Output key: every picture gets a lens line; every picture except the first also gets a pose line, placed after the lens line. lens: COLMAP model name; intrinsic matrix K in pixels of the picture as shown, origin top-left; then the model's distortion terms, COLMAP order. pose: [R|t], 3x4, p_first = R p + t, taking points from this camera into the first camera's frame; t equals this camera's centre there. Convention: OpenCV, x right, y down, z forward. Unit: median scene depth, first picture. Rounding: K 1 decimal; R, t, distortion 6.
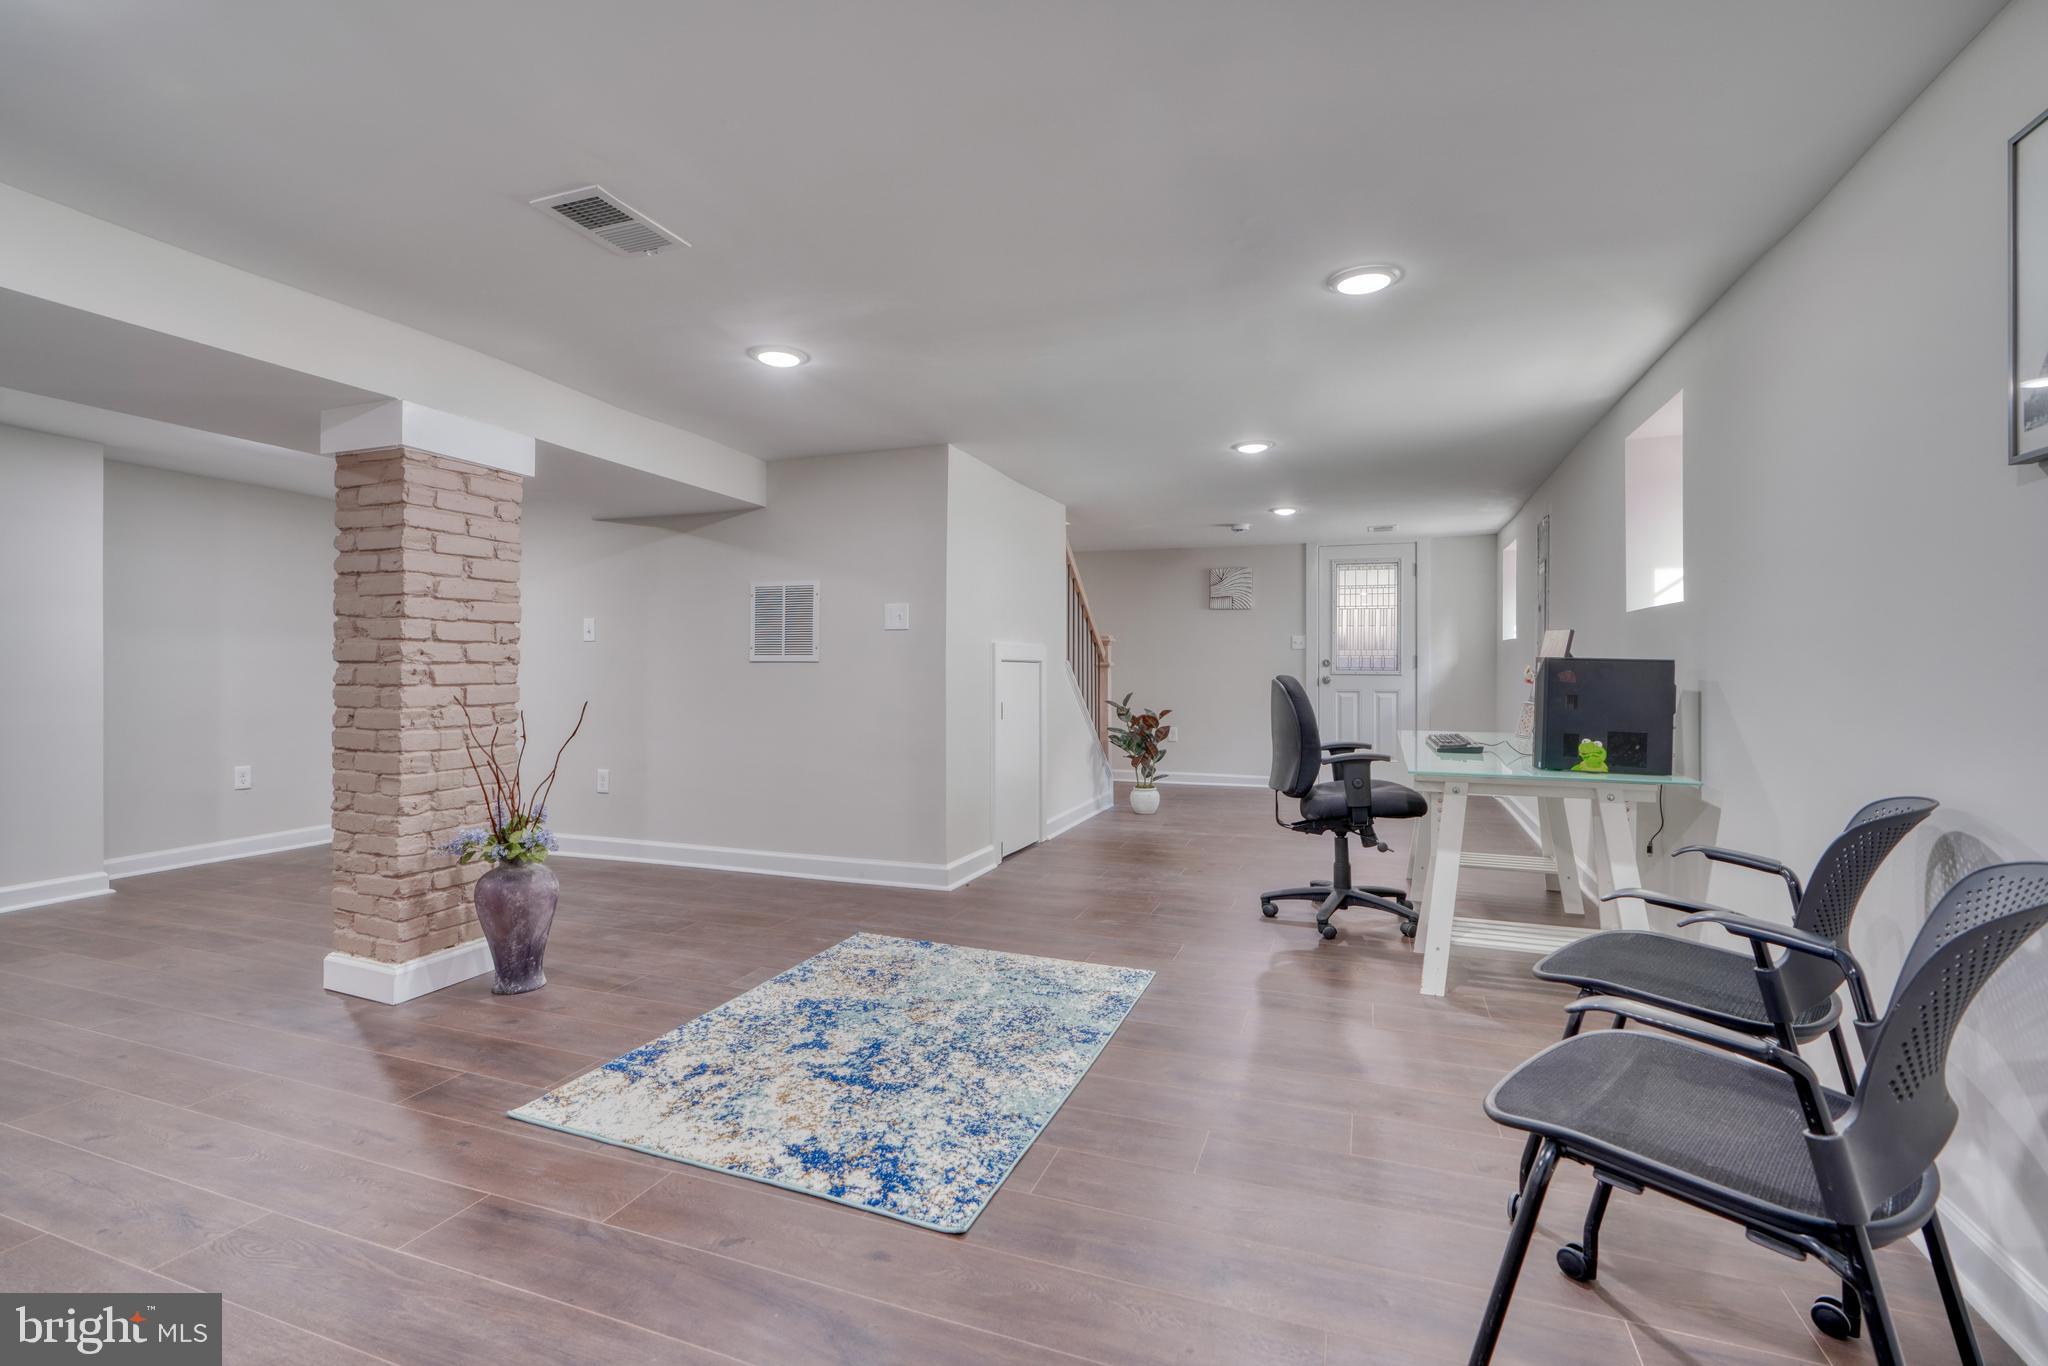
lens RADIAL K [[928.3, 0, 1022.4], [0, 928.3, 677.4], [0, 0, 1]] dist [-0.011214, 0.005580]
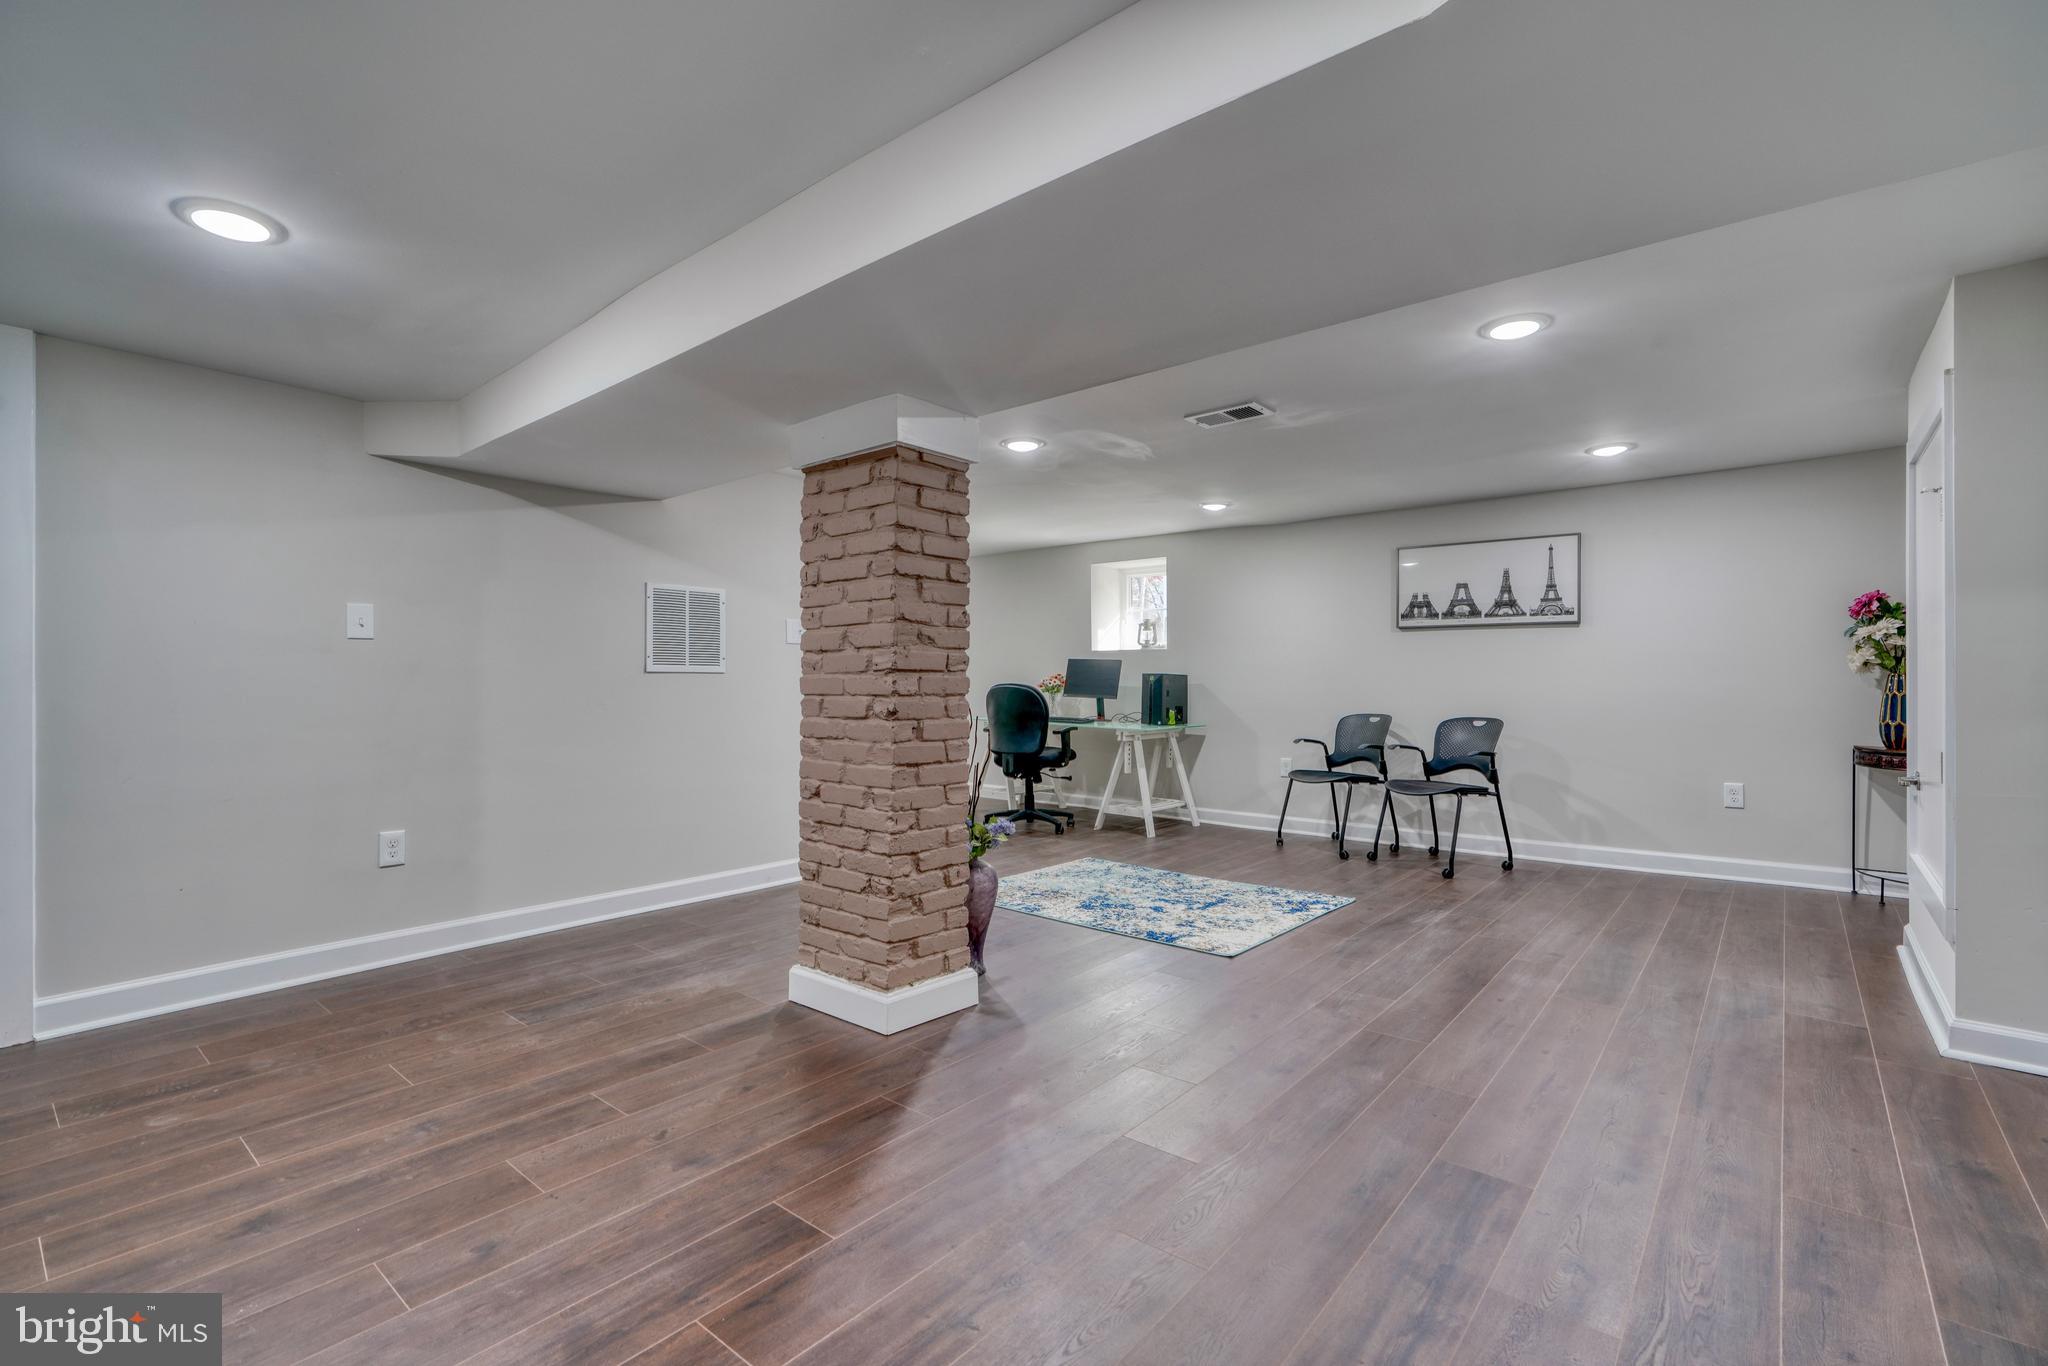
lens RADIAL K [[928.3, 0, 1024.8], [0, 928.3, 680.9], [0, 0, 1]] dist [-0.011214, 0.005580]
pose [[0.321924, -0.001458, 0.946765, -1.587507], [0.012347, 0.999920, -0.002659, -0.002640], [-0.946685, 0.012545, 0.321916, 0.591516]]
